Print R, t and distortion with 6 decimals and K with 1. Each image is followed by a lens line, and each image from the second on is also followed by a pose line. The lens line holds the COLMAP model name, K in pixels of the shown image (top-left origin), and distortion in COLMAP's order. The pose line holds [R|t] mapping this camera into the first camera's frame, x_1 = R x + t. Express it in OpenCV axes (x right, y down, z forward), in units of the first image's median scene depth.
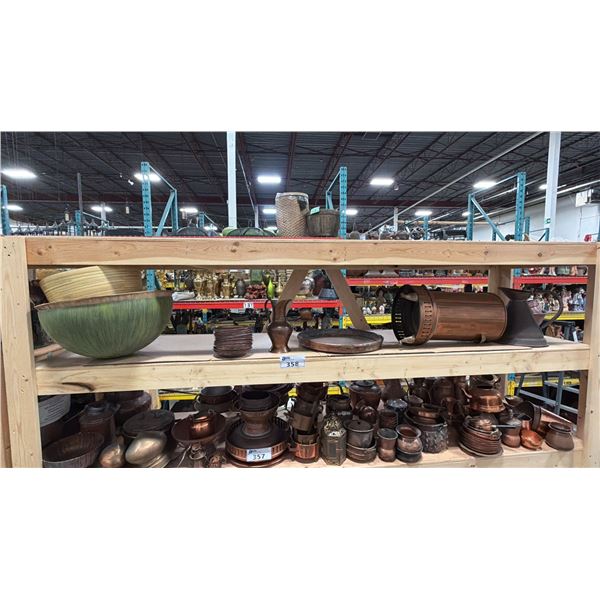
lens RADIAL K [[284.7, 0, 298.4], [0, 284.7, 300.9], [0, 0, 1]] dist [-0.001359, -0.000145]
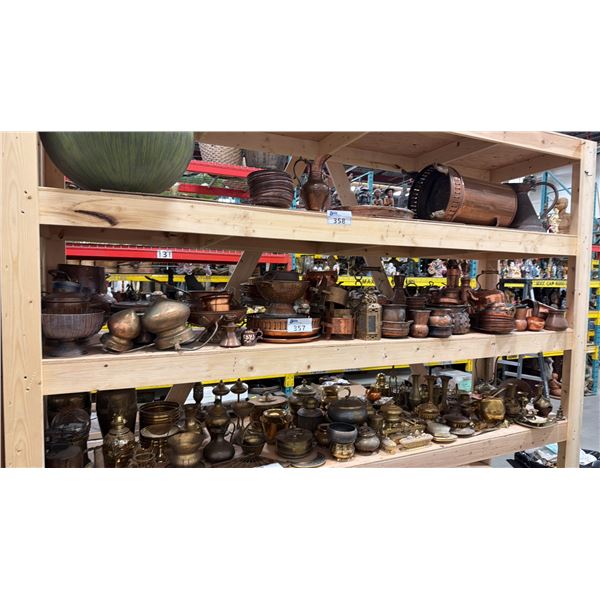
lens RADIAL K [[408.7, 0, 297.8], [0, 408.7, 302.2], [0, 0, 1]] dist [0.043653, -0.059853]
pose [[0.952734, 0.004459, 0.303775, -0.505266], [0.002023, 0.999777, -0.021019, 0.473407], [-0.303801, 0.020640, 0.952512, -0.189390]]
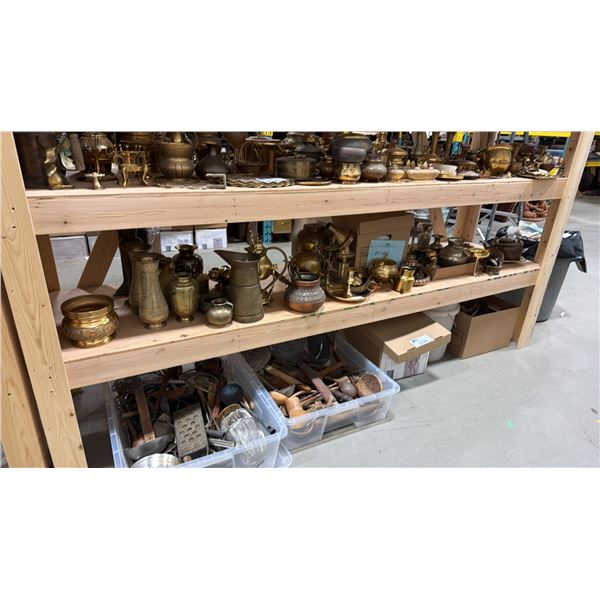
lens RADIAL K [[408.7, 0, 299.3], [0, 408.7, 305.7], [0, 0, 1]] dist [0.043653, -0.059853]
pose [[0.924896, -0.107558, 0.364689, -0.585737], [-0.023970, 0.940752, 0.338247, 0.879234], [-0.379463, -0.321584, 0.867520, -0.094479]]
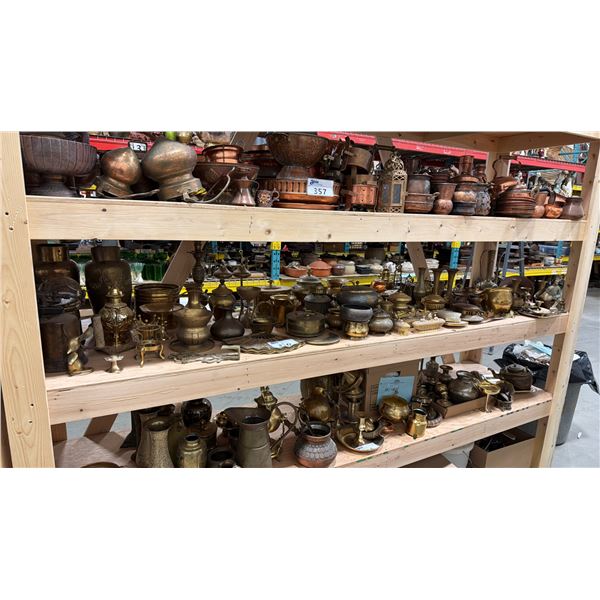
lens RADIAL K [[408.7, 0, 299.1], [0, 408.7, 304.1], [0, 0, 1]] dist [0.043653, -0.059853]
pose [[0.928498, -0.039265, 0.369255, -0.590402], [-0.017108, 0.988815, 0.148165, 0.658385], [-0.370942, -0.143888, 0.917441, -0.042908]]
